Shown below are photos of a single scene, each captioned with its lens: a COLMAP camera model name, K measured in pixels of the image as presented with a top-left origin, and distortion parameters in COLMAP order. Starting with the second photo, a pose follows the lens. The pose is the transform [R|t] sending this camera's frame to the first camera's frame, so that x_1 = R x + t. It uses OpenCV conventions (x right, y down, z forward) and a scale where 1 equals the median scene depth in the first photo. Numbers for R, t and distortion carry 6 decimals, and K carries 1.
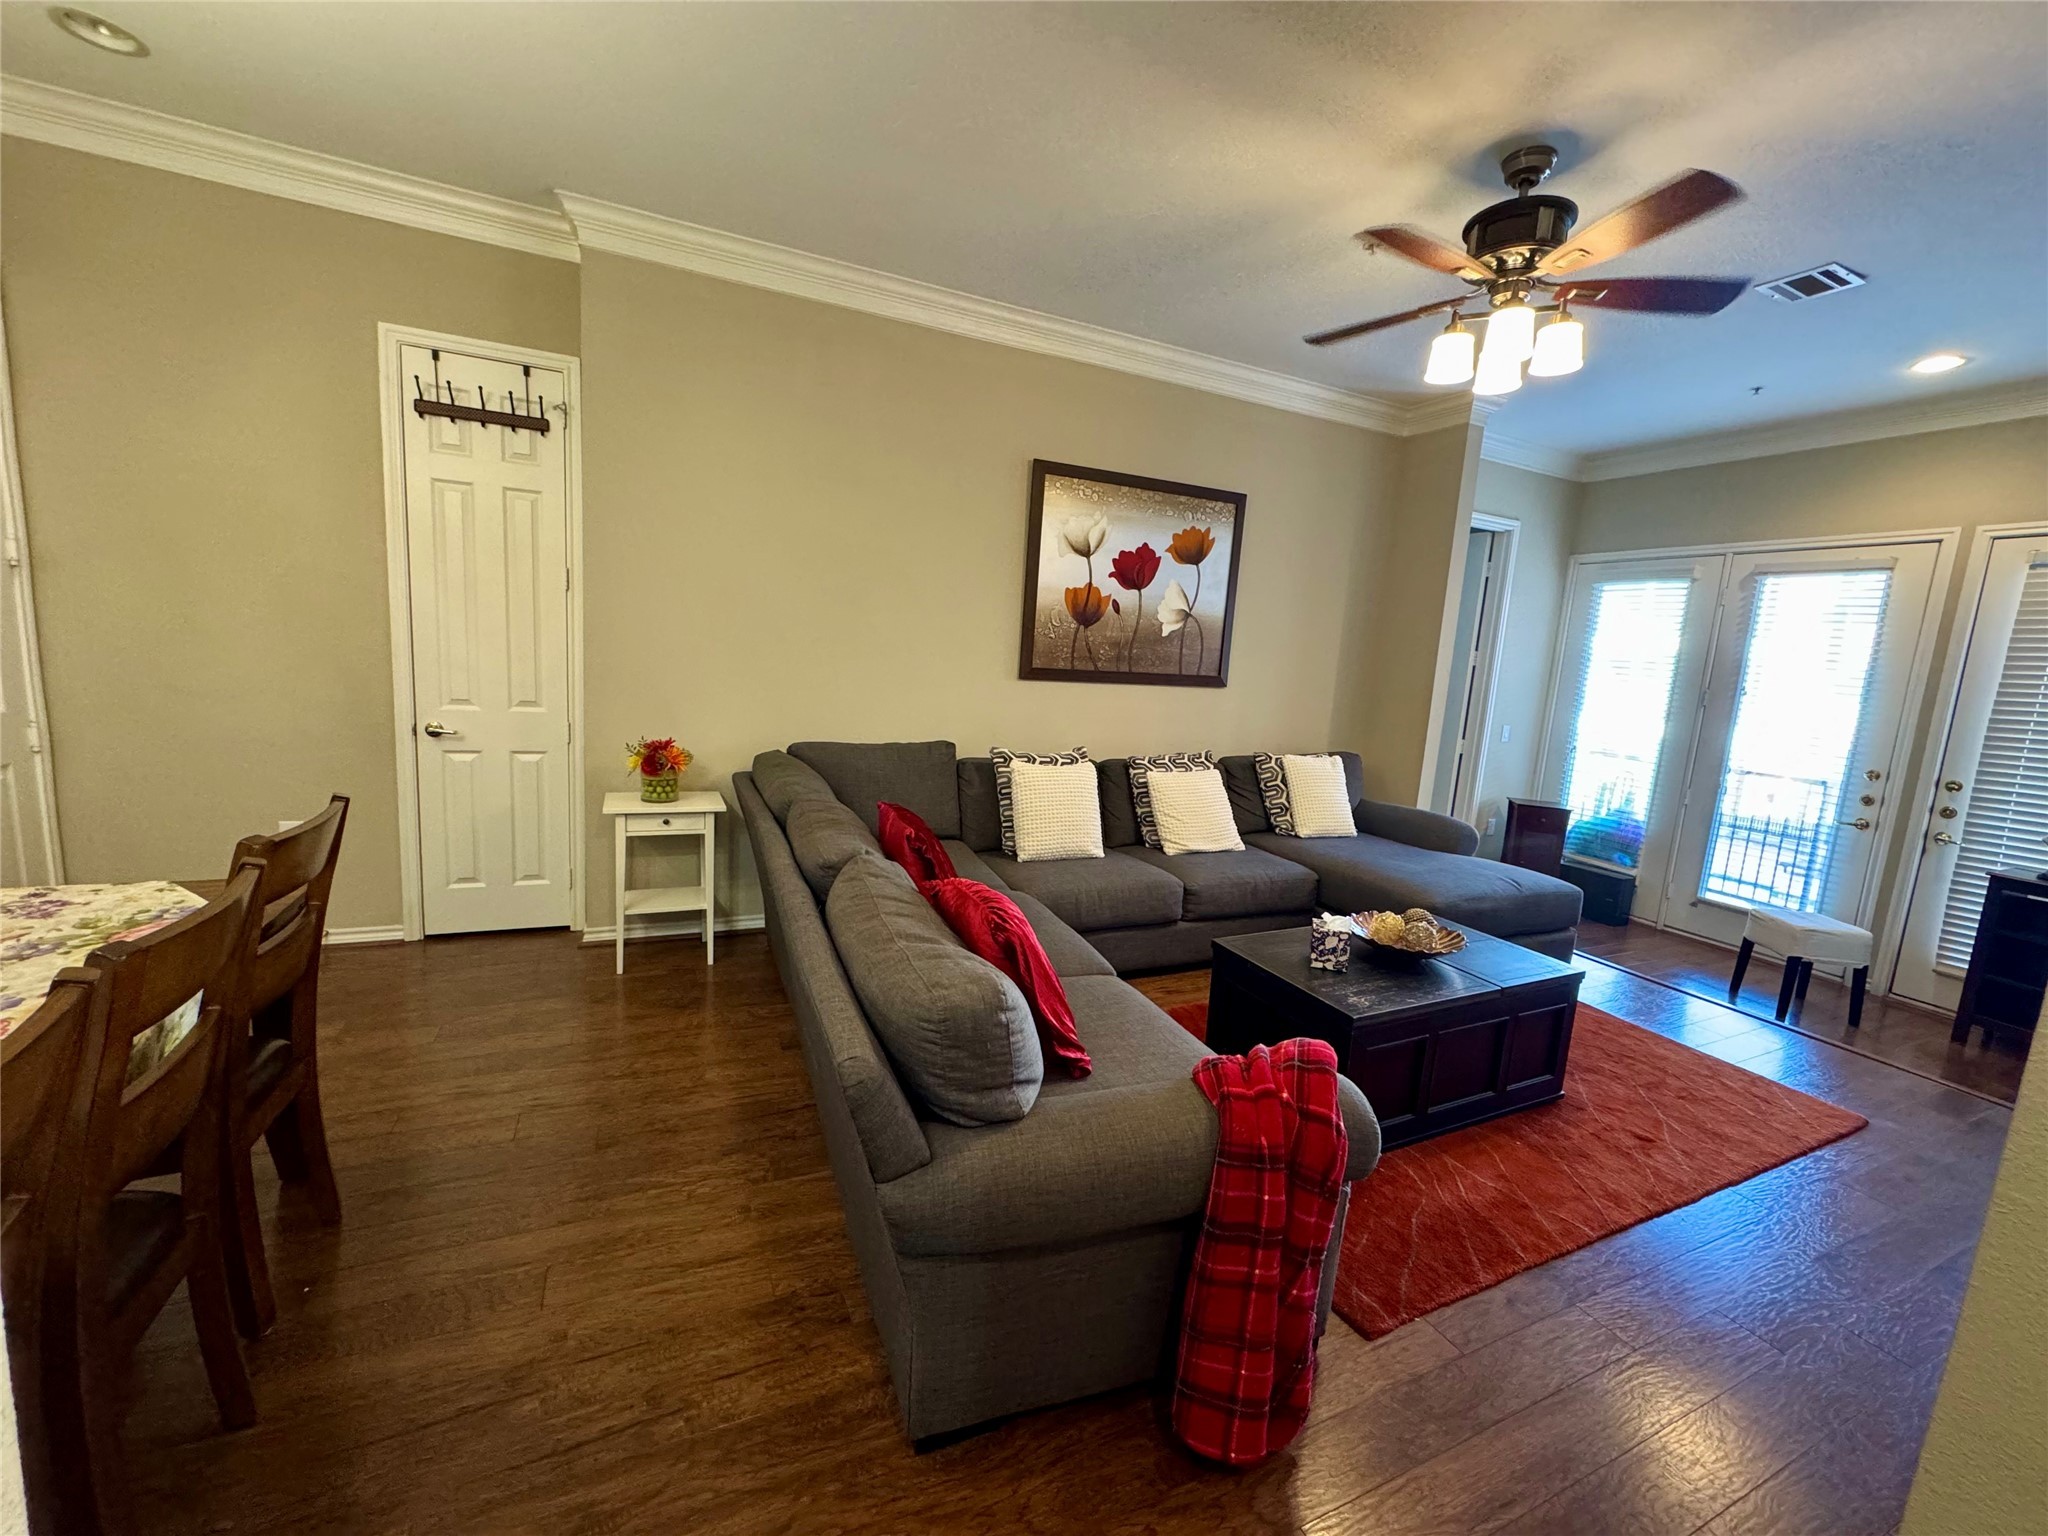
lens RADIAL K [[818.3, 0, 1024.0], [0, 818.3, 768.0], [0, 0, 1]] dist [0.001496, 0.000429]
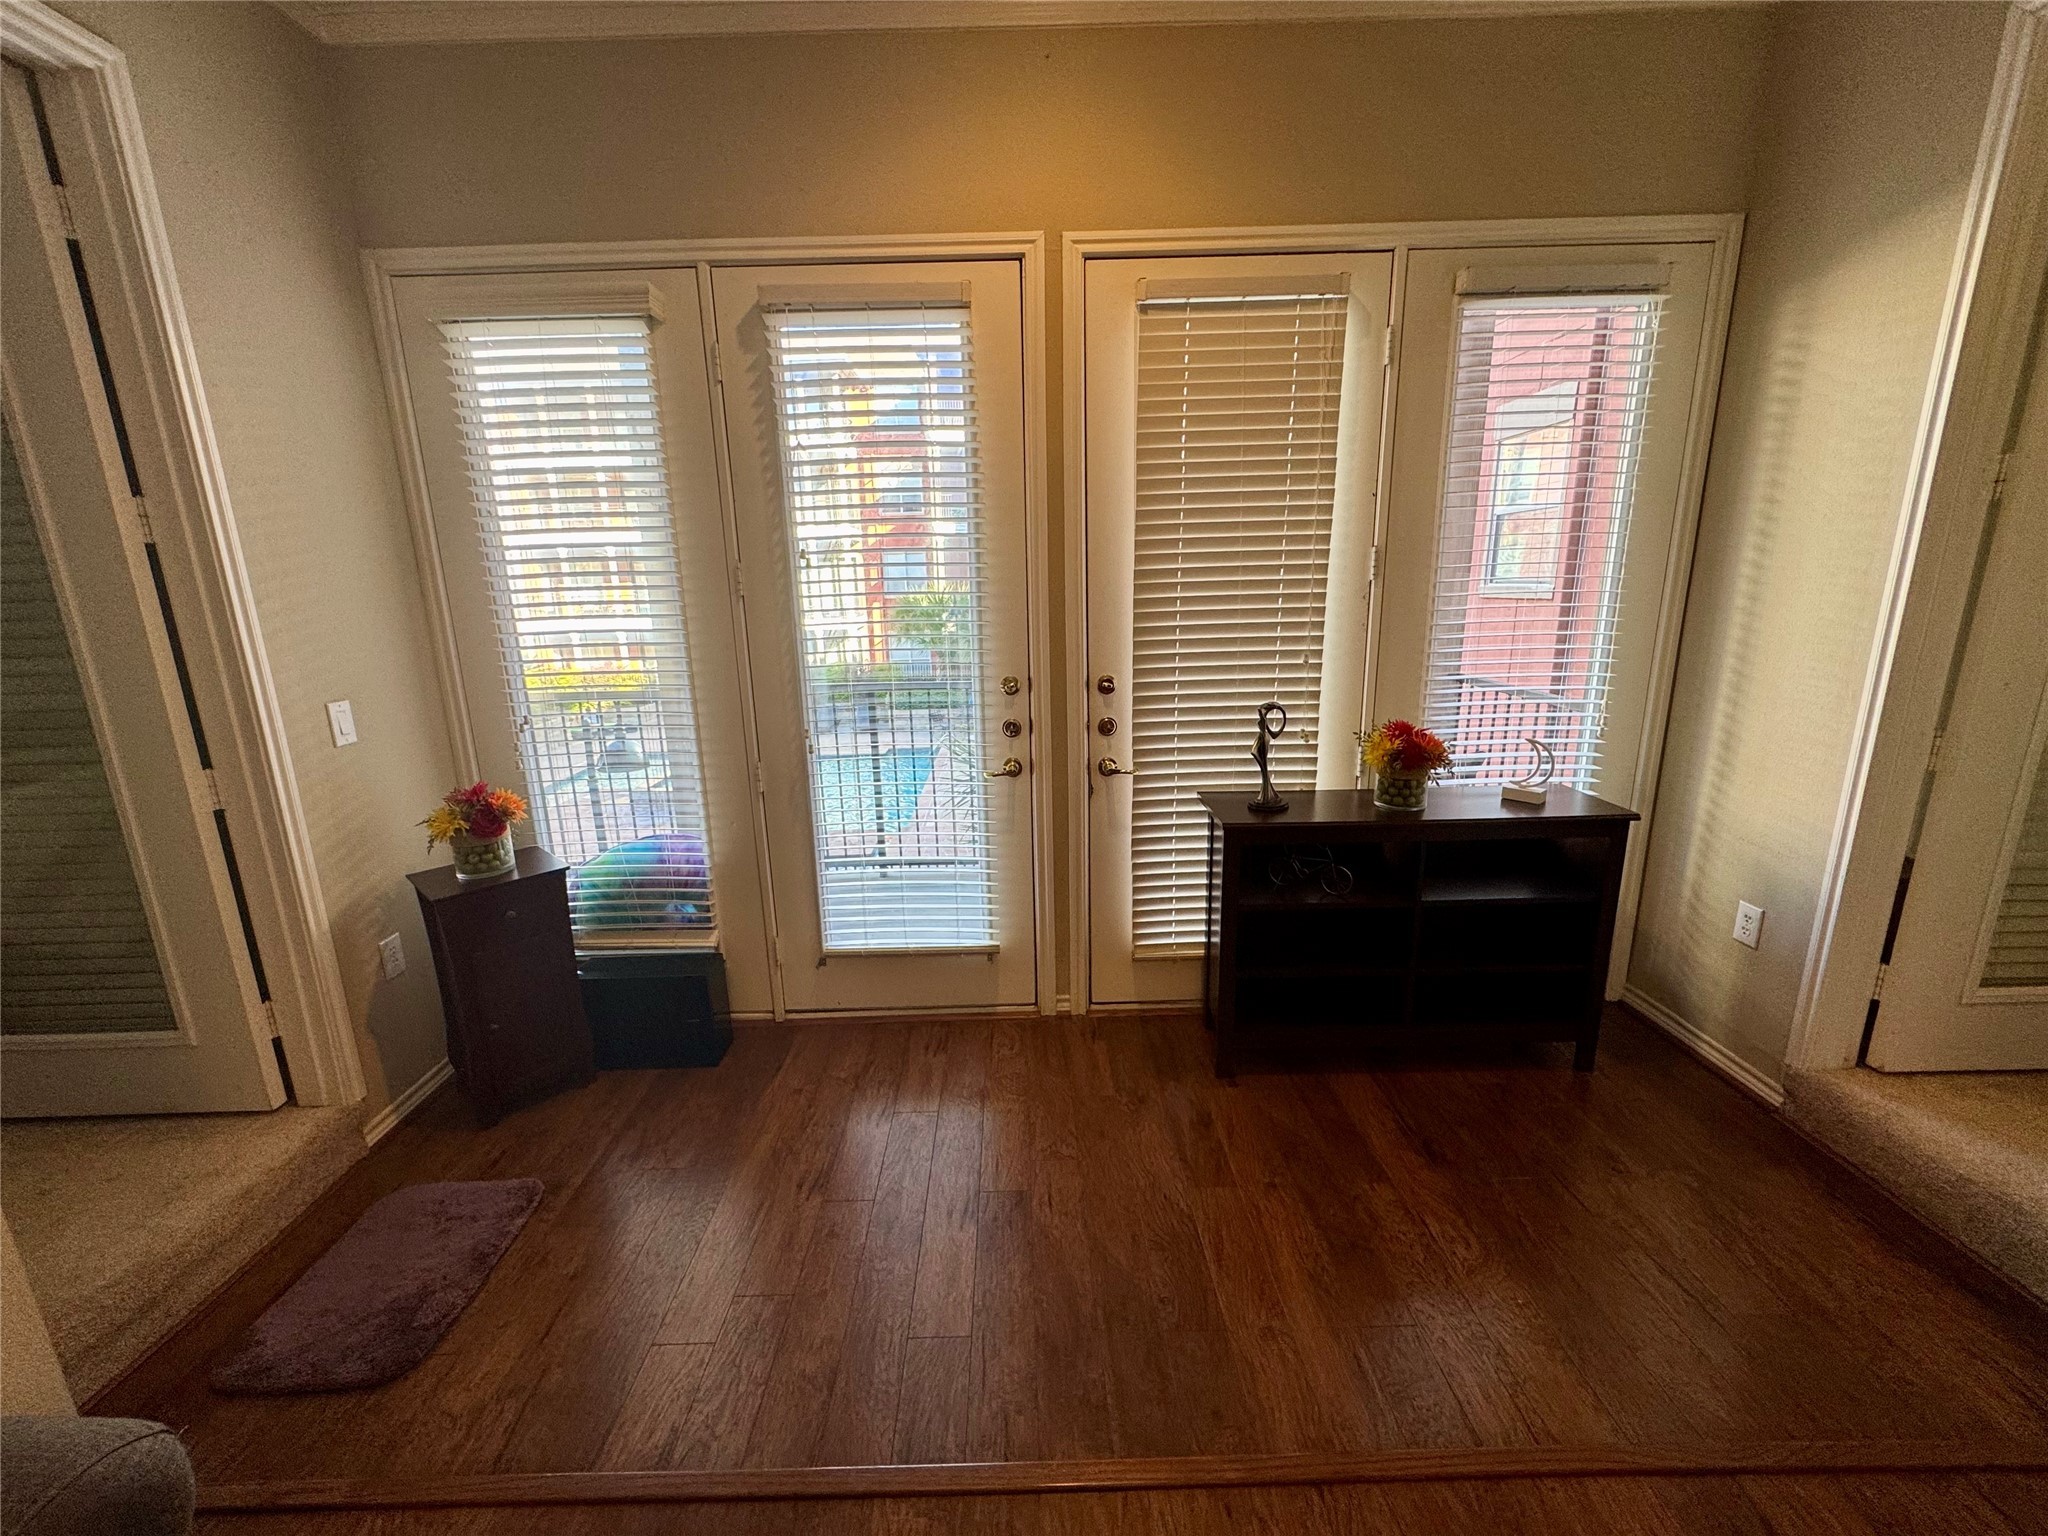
lens RADIAL K [[818.3, 0, 1024.0], [0, 818.3, 768.0], [0, 0, 1]] dist [0.001496, 0.000429]
pose [[0.410520, -0.281355, 0.867360, 0.536488], [0.183815, 0.957214, 0.223502, -0.068410], [-0.893132, 0.067681, 0.444673, 0.772246]]
